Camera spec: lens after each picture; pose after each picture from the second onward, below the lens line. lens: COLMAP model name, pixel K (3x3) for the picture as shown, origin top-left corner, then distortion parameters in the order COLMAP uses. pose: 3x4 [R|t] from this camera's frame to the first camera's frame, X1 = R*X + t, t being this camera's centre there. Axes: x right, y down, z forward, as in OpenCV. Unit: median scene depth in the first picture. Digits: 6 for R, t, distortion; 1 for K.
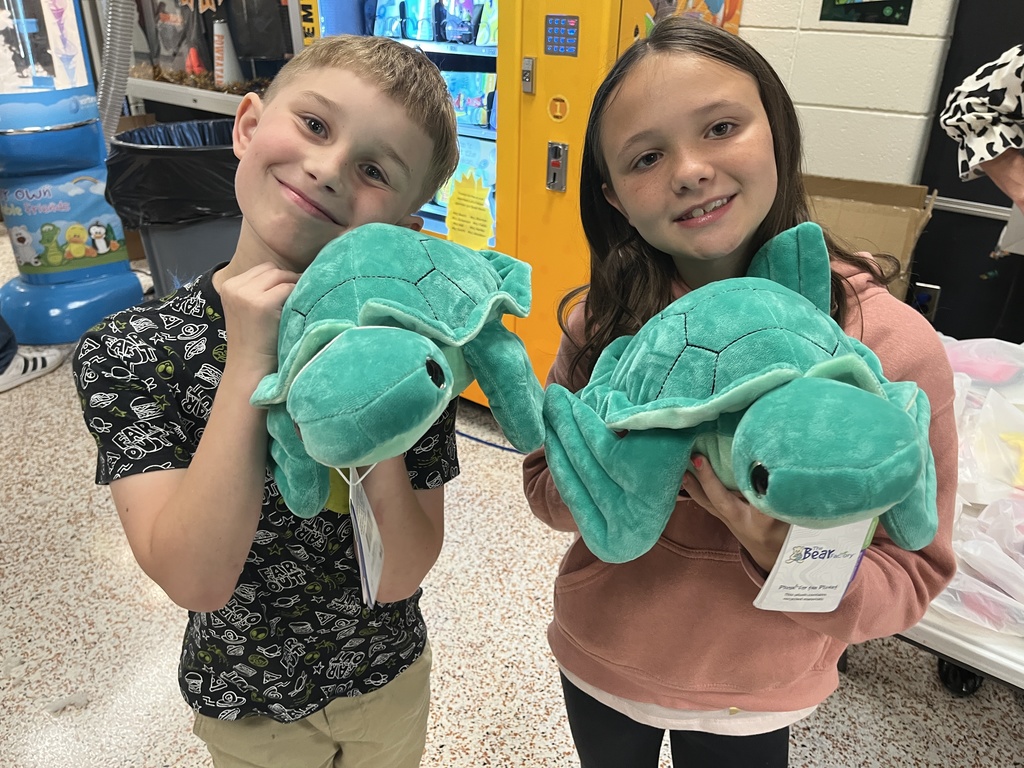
lens RADIAL K [[778.7, 0, 516.8], [0, 778.7, 373.2], [0, 0, 1]] dist [0.007513, -0.046040]
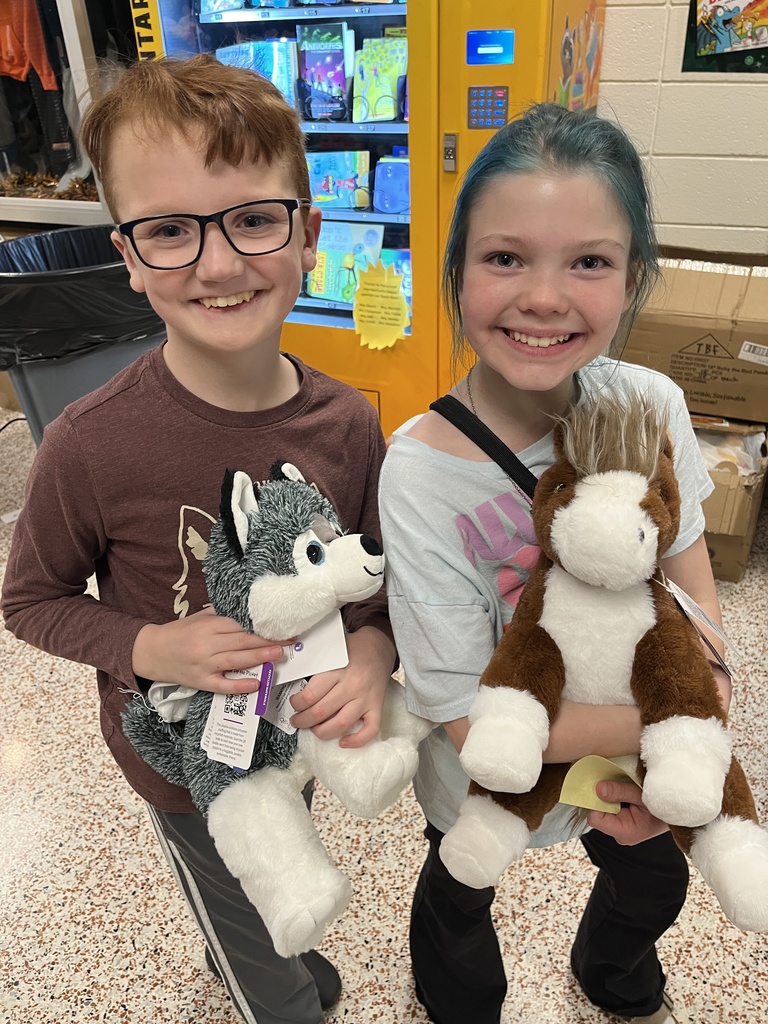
lens RADIAL K [[769.0, 0, 383.8], [0, 769.0, 502.4], [0, 0, 1]] dist [0.002686, -0.013201]
pose [[0.964008, -0.177518, 0.197929, -0.285973], [0.159872, 0.981859, 0.101955, -0.059249], [-0.212438, -0.066642, 0.974900, 0.054557]]
